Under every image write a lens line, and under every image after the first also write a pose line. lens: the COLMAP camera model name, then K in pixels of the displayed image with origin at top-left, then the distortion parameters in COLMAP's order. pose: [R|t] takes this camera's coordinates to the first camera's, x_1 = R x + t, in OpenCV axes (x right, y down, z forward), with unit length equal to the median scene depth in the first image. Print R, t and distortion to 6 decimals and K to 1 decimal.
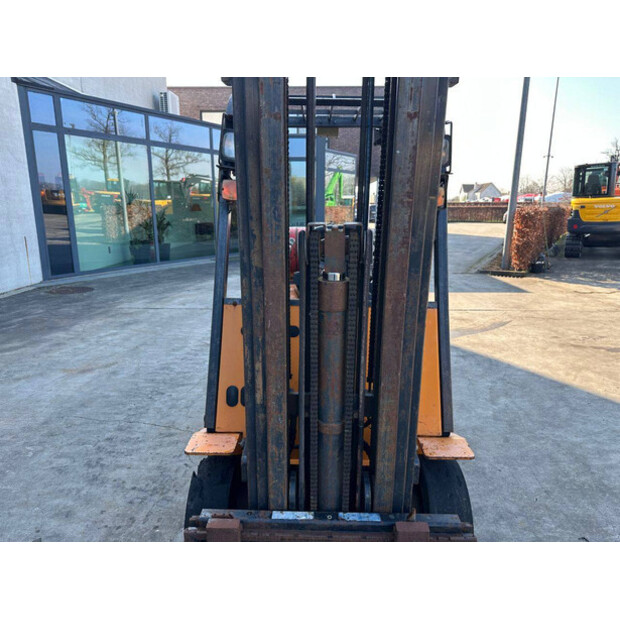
lens RADIAL K [[438.7, 0, 316.0], [0, 438.7, 309.8], [0, 0, 1]] dist [0.012404, -0.018622]
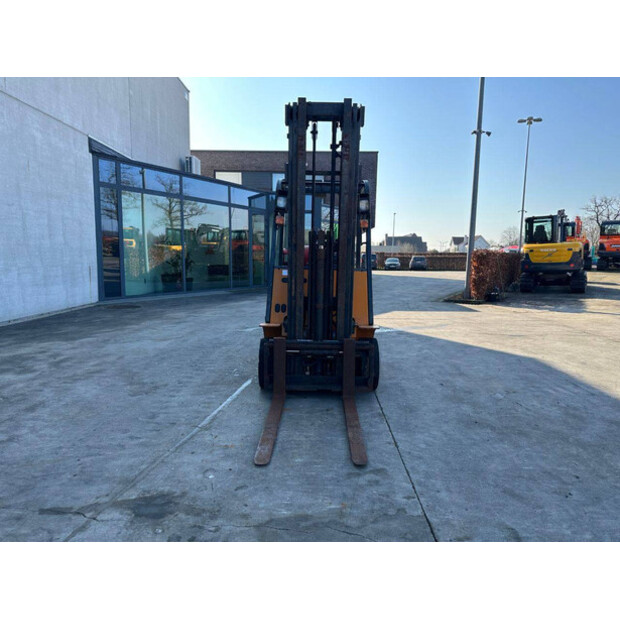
lens RADIAL K [[438.7, 0, 312.6], [0, 438.7, 311.5], [0, 0, 1]] dist [0.012404, -0.018622]
pose [[0.999958, 0.009135, 0.000028, -0.001399], [-0.009078, 0.994069, -0.108367, 0.082952], [-0.001018, 0.108363, 0.994111, -0.227428]]
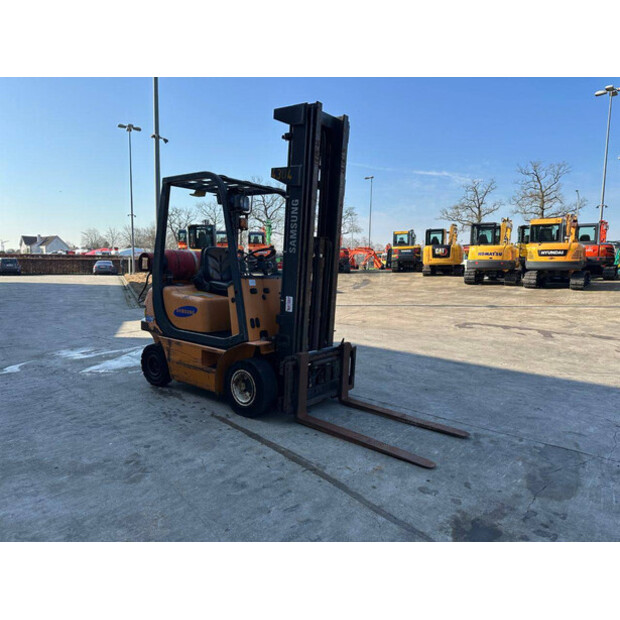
lens RADIAL K [[438.7, 0, 314.2], [0, 438.7, 308.4], [0, 0, 1]] dist [0.012404, -0.018622]
pose [[0.611770, -0.077574, 0.787223, -0.286462], [0.174604, 0.983877, -0.038736, 0.046294], [-0.771525, 0.161150, 0.615451, -0.083725]]
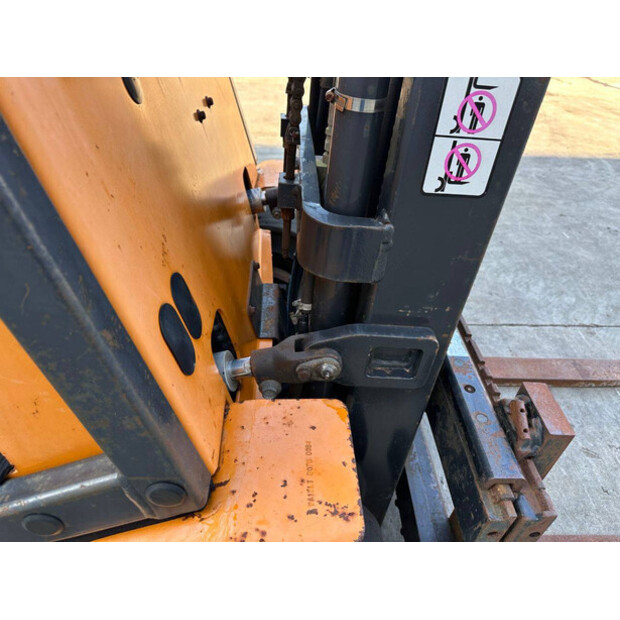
lens RADIAL K [[438.7, 0, 308.9], [0, 438.7, 310.7], [0, 0, 1]] dist [0.012404, -0.018622]
pose [[-0.044852, -0.624944, 0.779380, -0.068551], [0.200141, 0.758727, 0.619901, 0.007383], [-0.978740, 0.183790, 0.091046, 0.163247]]
